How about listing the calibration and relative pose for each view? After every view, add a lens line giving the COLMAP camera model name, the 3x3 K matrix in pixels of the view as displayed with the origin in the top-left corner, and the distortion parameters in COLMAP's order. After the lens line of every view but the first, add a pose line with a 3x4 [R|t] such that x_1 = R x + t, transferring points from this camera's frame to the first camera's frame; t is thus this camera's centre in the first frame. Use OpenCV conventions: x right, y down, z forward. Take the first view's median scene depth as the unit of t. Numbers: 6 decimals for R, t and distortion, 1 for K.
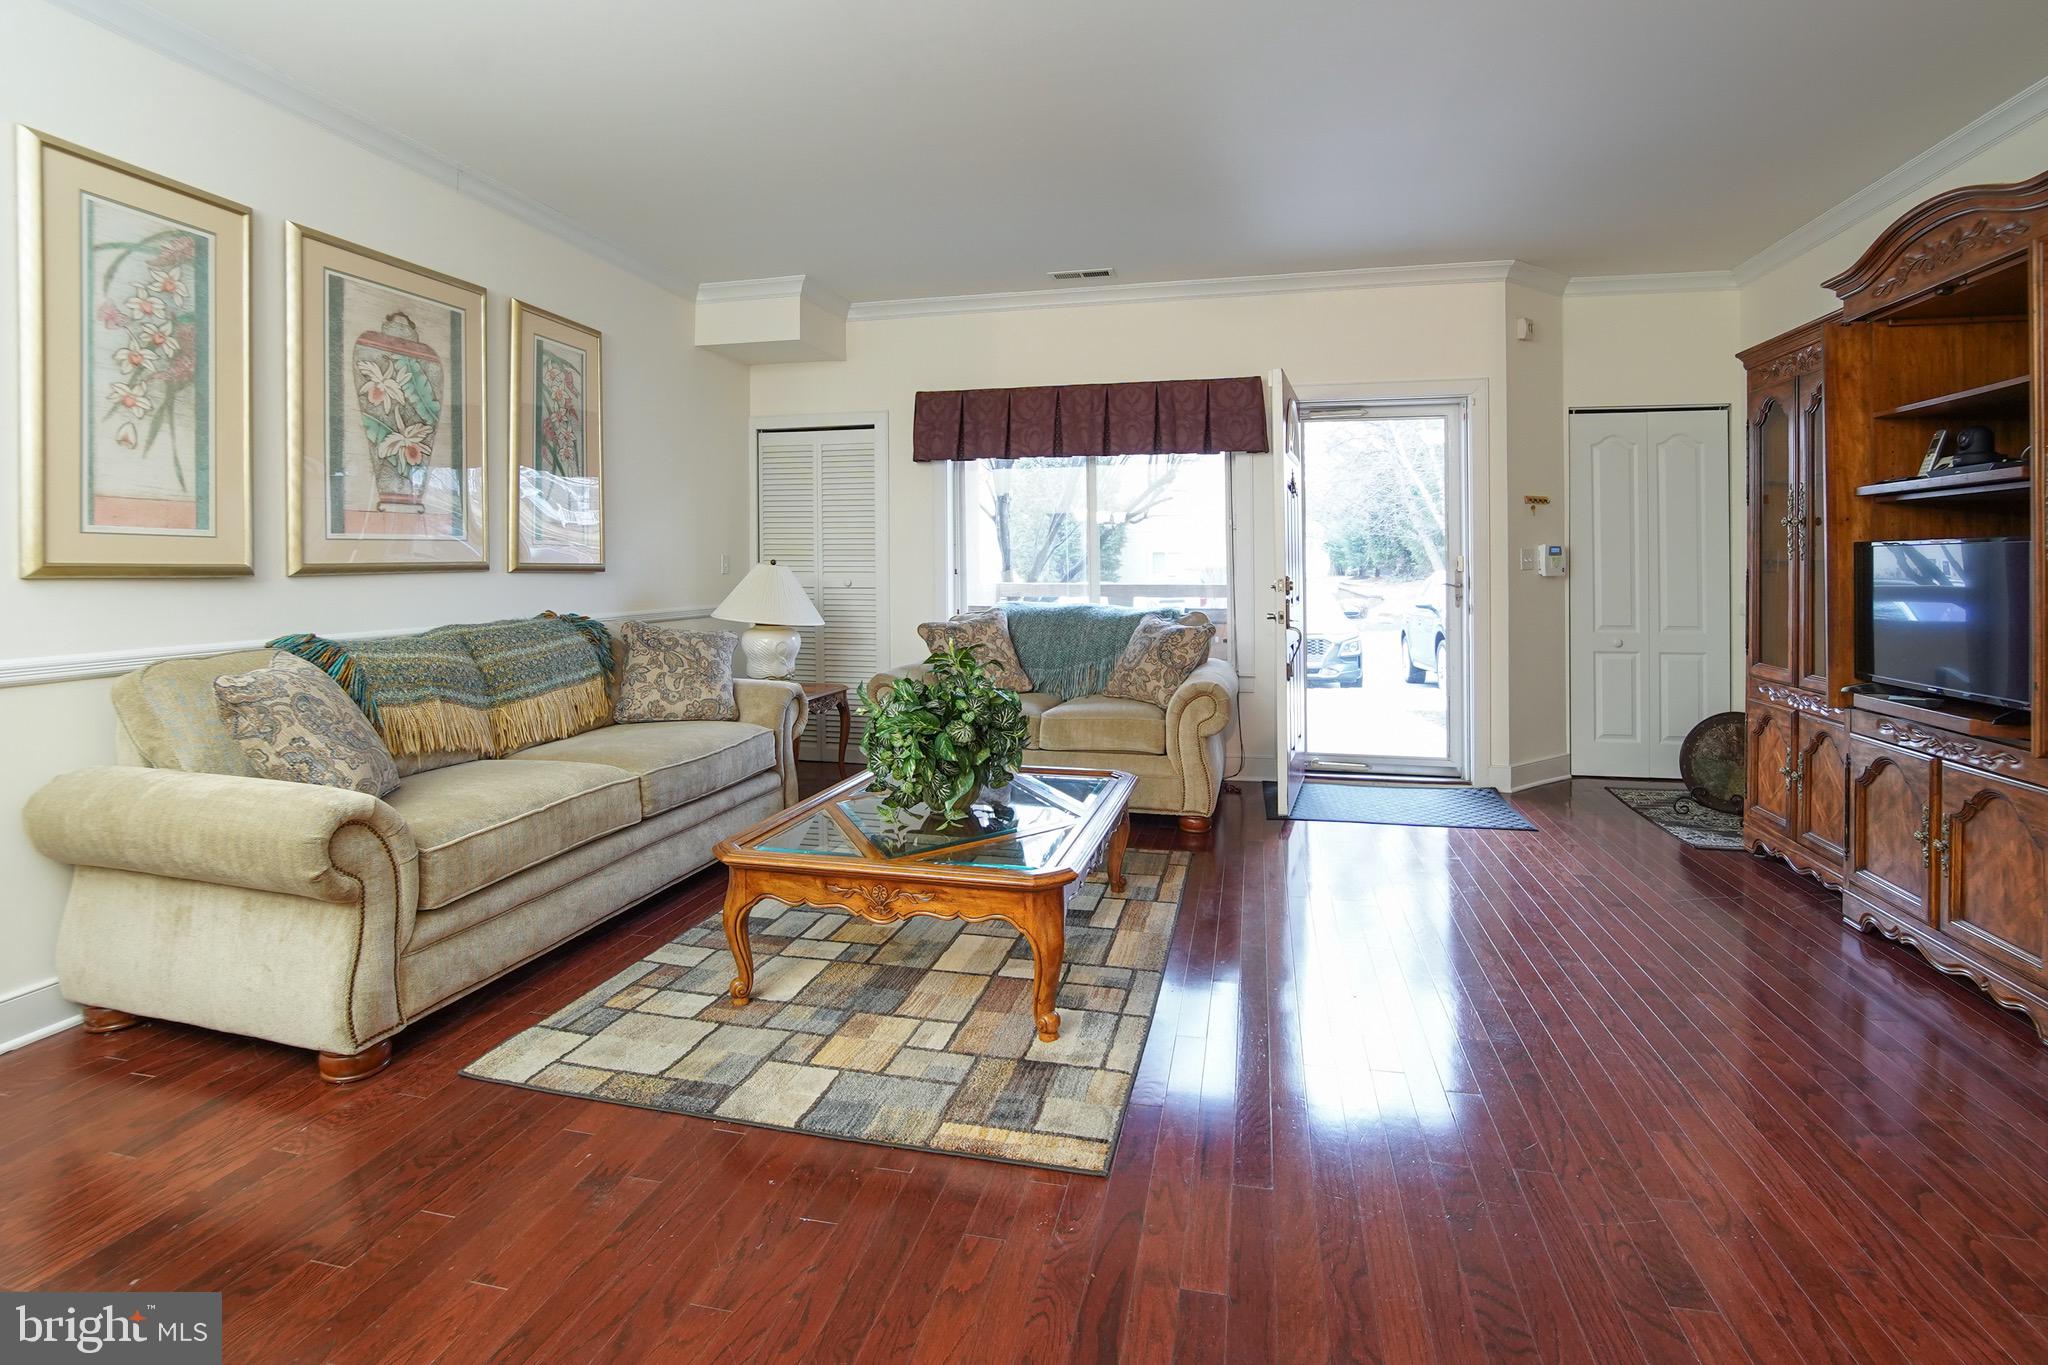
lens RADIAL K [[970.4, 0, 1033.9], [0, 970.4, 578.9], [0, 0, 1]] dist [-0.017229, 0.001861]
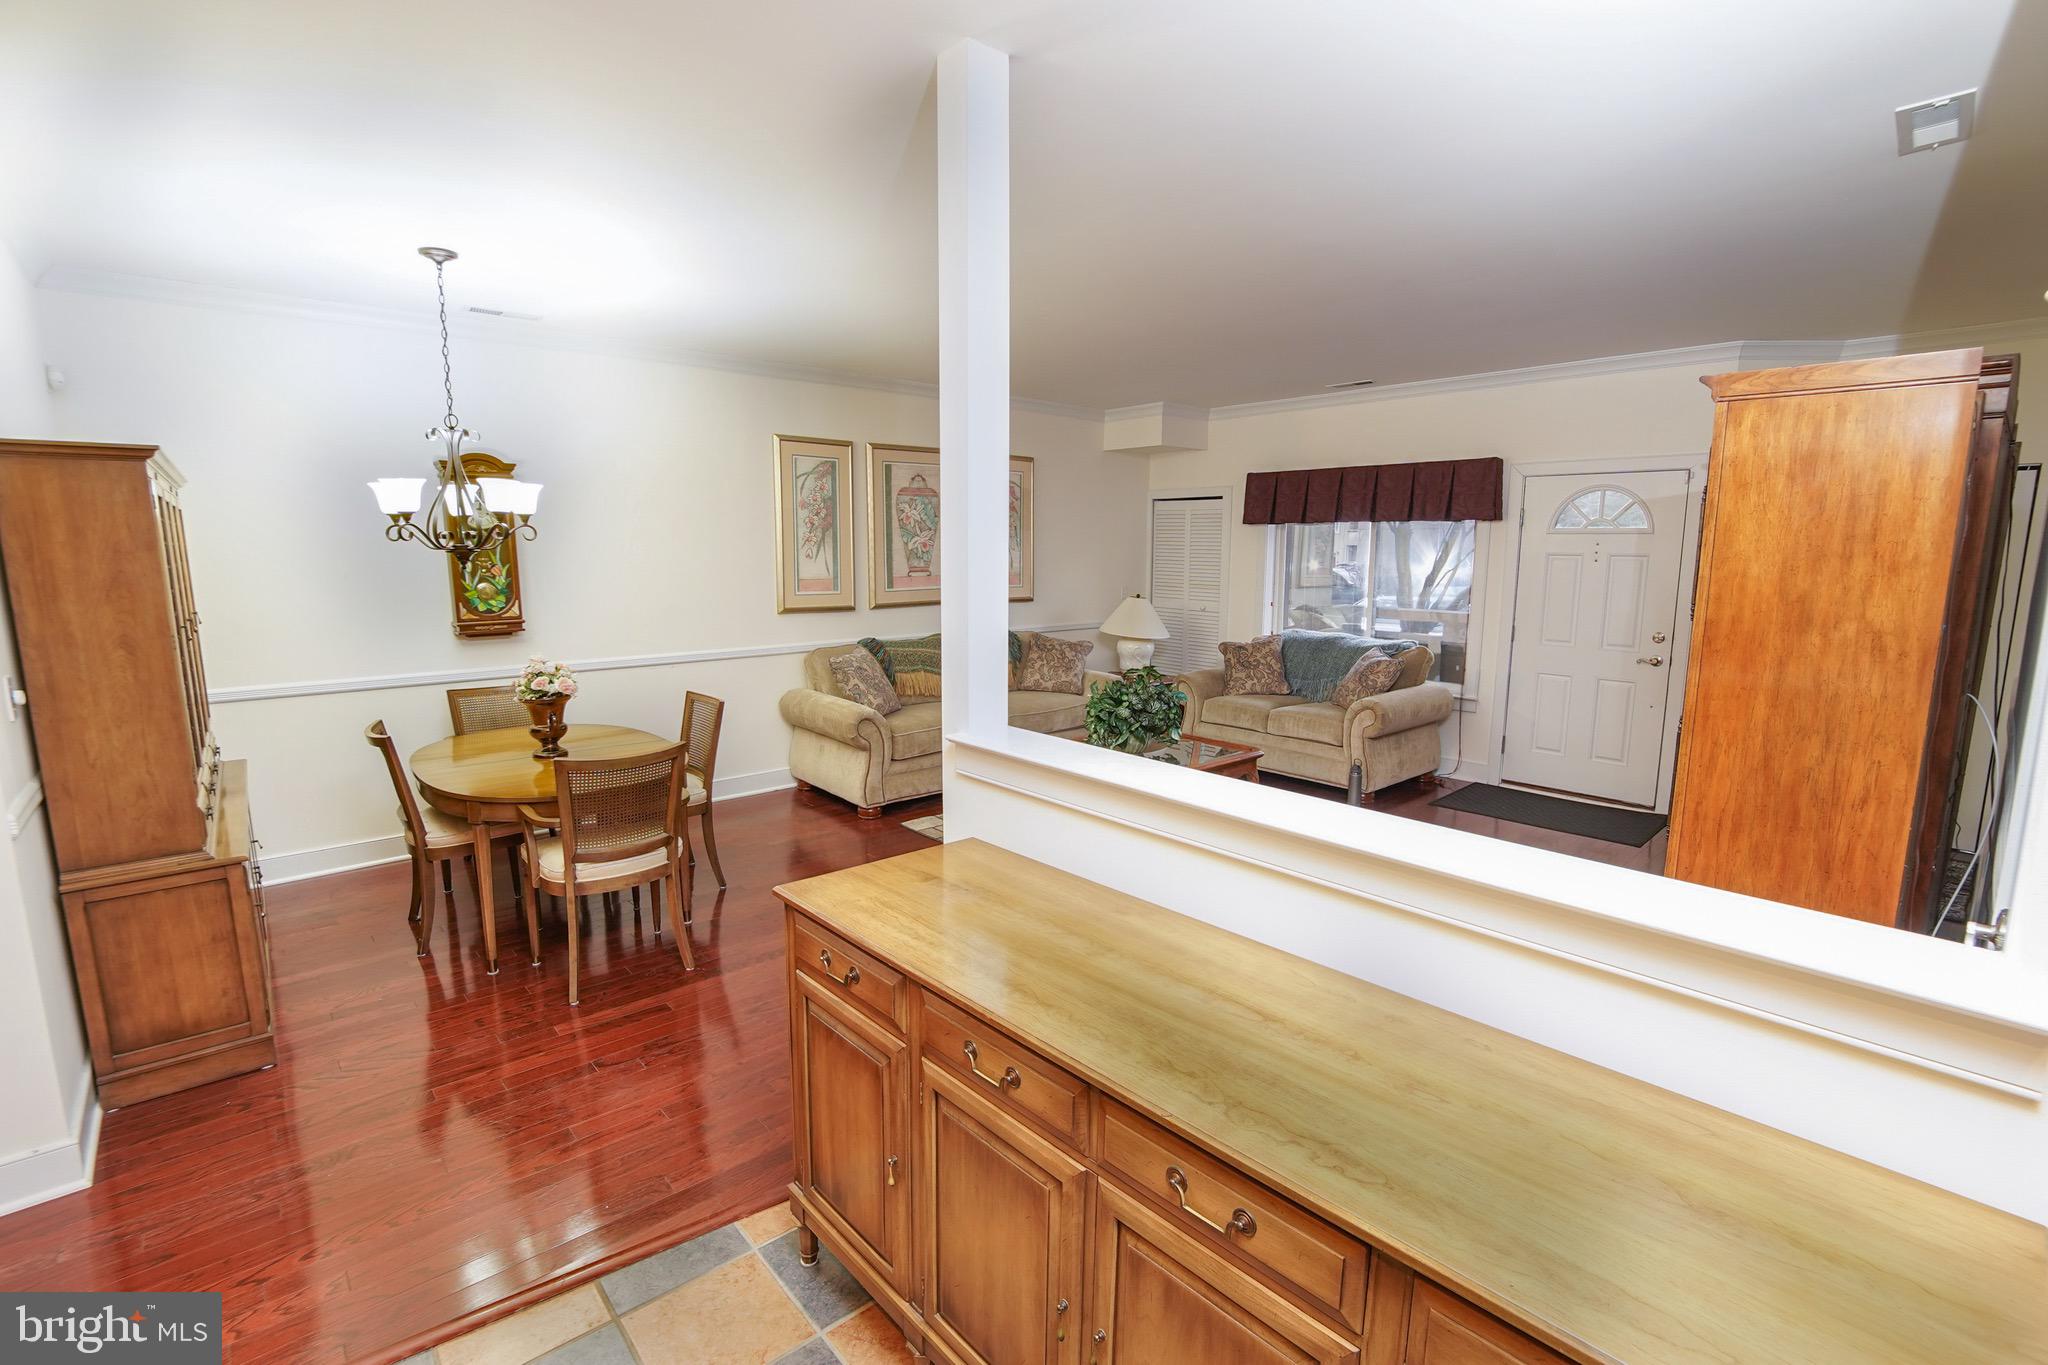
lens RADIAL K [[916.9, 0, 1022.4], [0, 916.9, 688.8], [0, 0, 1]] dist [-0.026570, -0.001527]
pose [[0.817727, 0.090983, -0.568370, 0.776092], [-0.013513, 0.990191, 0.139064, -0.130730], [0.575448, -0.106036, 0.810935, -0.556284]]
